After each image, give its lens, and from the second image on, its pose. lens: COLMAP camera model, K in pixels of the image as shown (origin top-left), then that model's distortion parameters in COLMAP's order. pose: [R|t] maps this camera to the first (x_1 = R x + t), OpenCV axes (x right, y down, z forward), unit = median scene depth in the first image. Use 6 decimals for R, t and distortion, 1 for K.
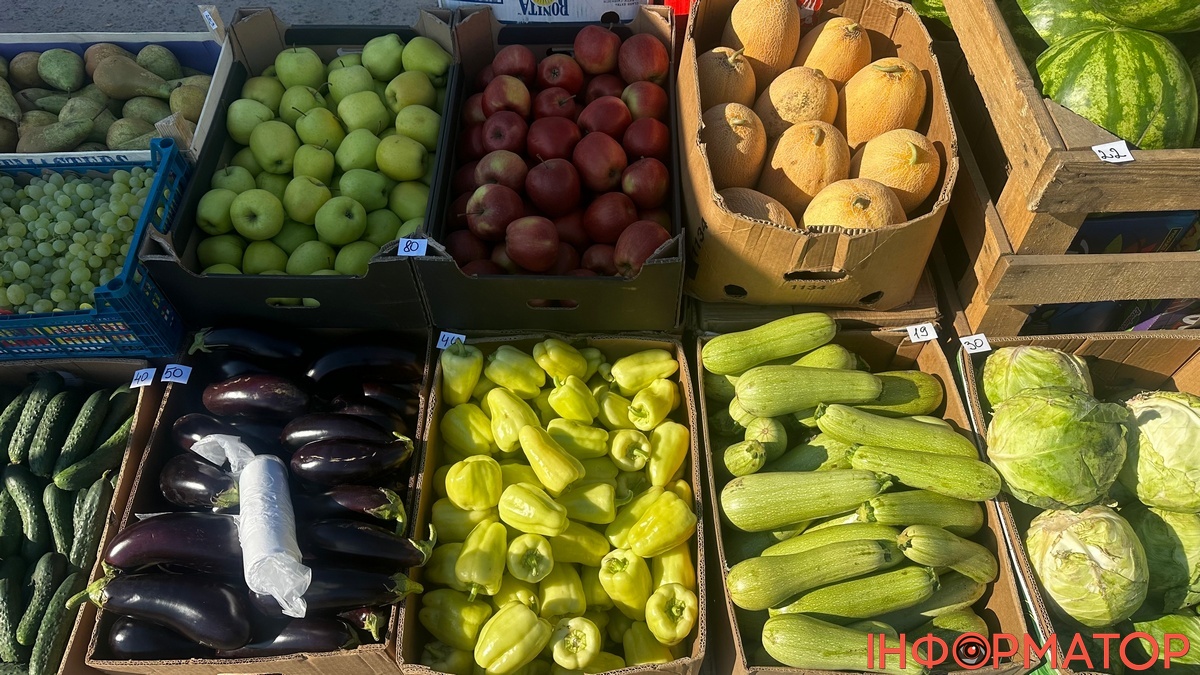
lens RADIAL K [[834.9, 0, 600.0], [0, 834.9, 337.5], [0, 0, 1]] dist [-0.000617, -0.002884]
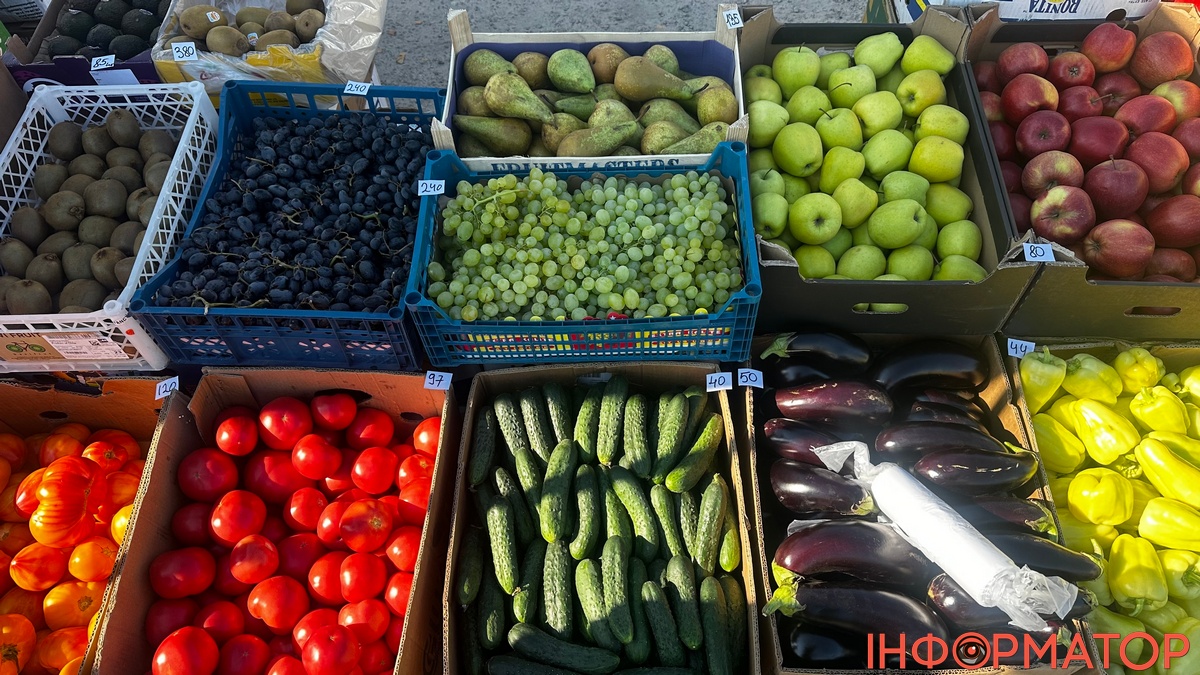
lens RADIAL K [[842.5, 0, 603.4], [0, 842.5, 345.6], [0, 0, 1]] dist [0.097877, -0.152061]
pose [[0.999128, 0.008643, -0.040852, -0.616992], [-0.008263, 0.999921, 0.009477, -0.004376], [0.040931, -0.009131, 0.999120, -0.015290]]
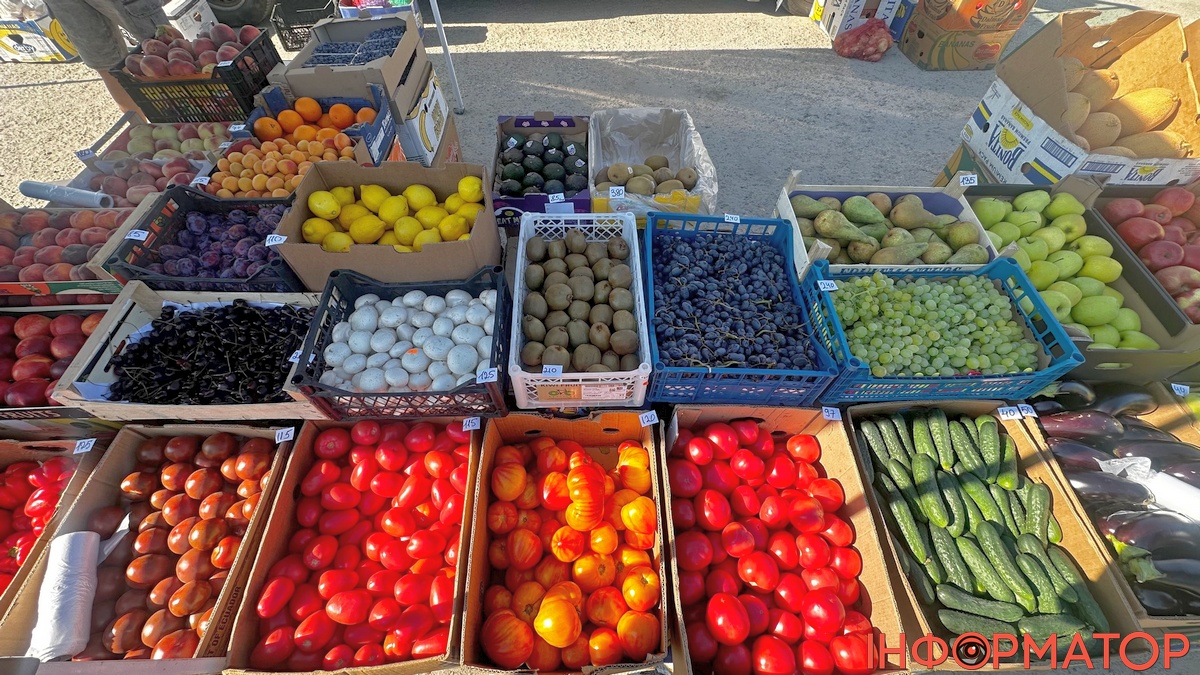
lens RADIAL K [[470.2, 0, 602.2], [0, 470.2, 341.2], [0, 0, 1]] dist [-0.001237, 0.000676]
pose [[0.999763, 0.010695, 0.018980, -1.253666], [-0.010430, 0.999847, -0.014011, -0.062049], [-0.019127, 0.013810, 0.999722, 0.144479]]
